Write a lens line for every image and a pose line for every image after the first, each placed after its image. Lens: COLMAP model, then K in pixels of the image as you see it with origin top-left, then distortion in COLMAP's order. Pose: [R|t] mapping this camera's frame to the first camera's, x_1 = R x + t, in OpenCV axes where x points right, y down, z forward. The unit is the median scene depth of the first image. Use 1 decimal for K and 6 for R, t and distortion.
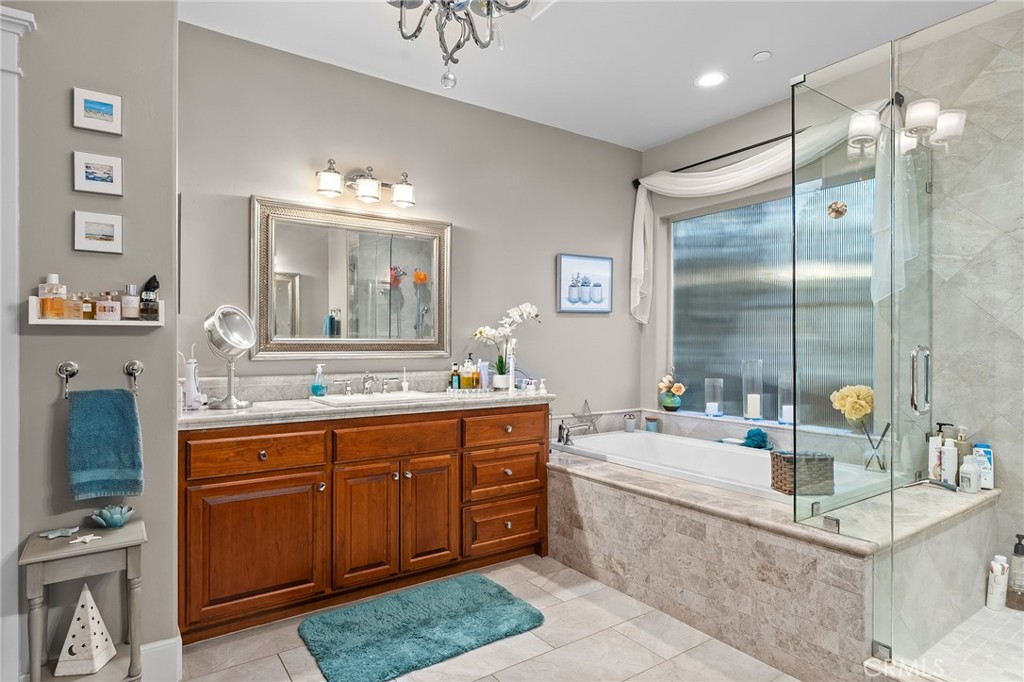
lens RADIAL K [[561.7, 0, 512.1], [0, 561.7, 343.0], [0, 0, 1]] dist [0.000459, 0.002080]
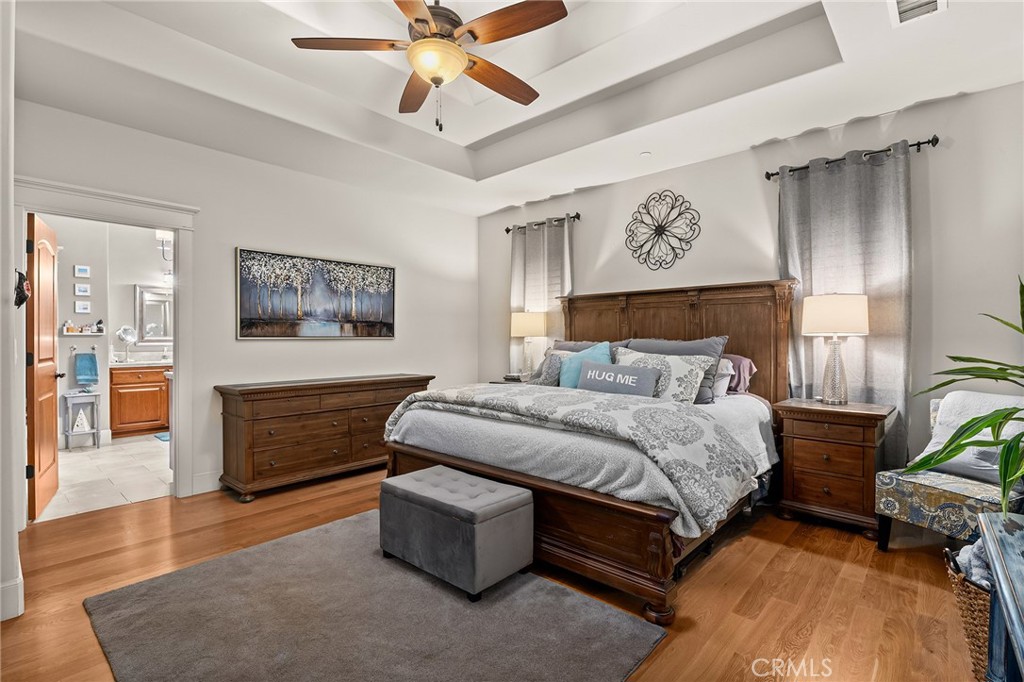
lens RADIAL K [[469.1, 0, 518.4], [0, 469.1, 341.3], [0, 0, 1]] dist [-0.000423, -0.000036]
pose [[0.969597, -0.001692, 0.244703, 0.755940], [-0.000253, 0.999969, 0.007919, -0.009112], [-0.244709, -0.007741, 0.969566, -1.609975]]
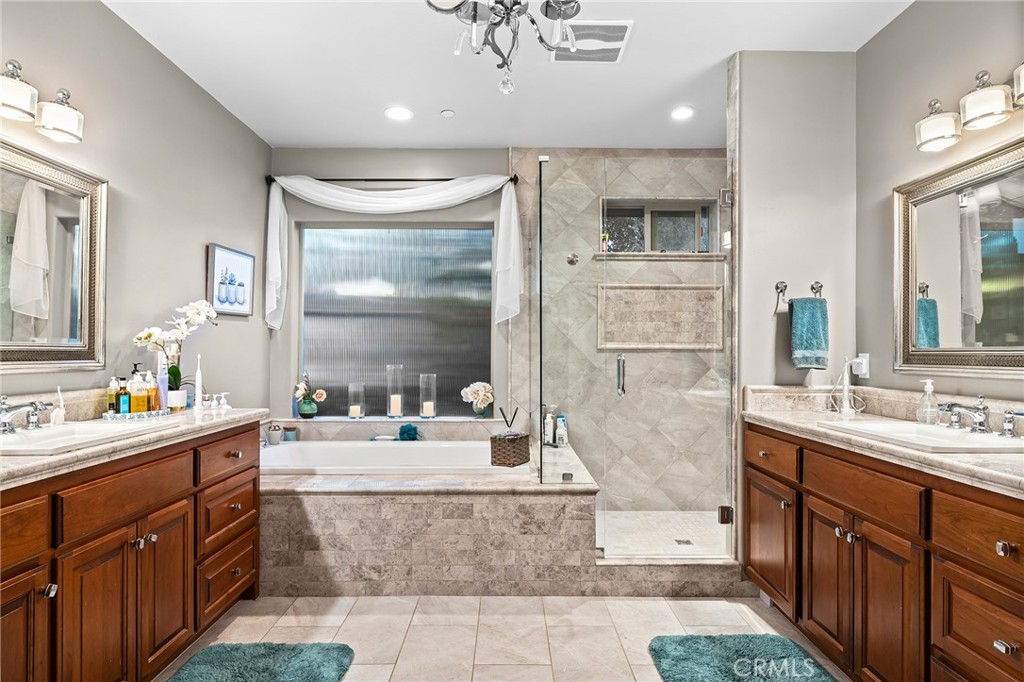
lens RADIAL K [[545.8, 0, 508.5], [0, 545.8, 348.8], [0, 0, 1]] dist [0.003244, 0.002622]
pose [[0.571075, 0.004984, 0.820883, -0.475791], [-0.004869, 0.999985, -0.002684, -0.001669], [-0.820884, -0.002464, 0.571090, 0.238460]]
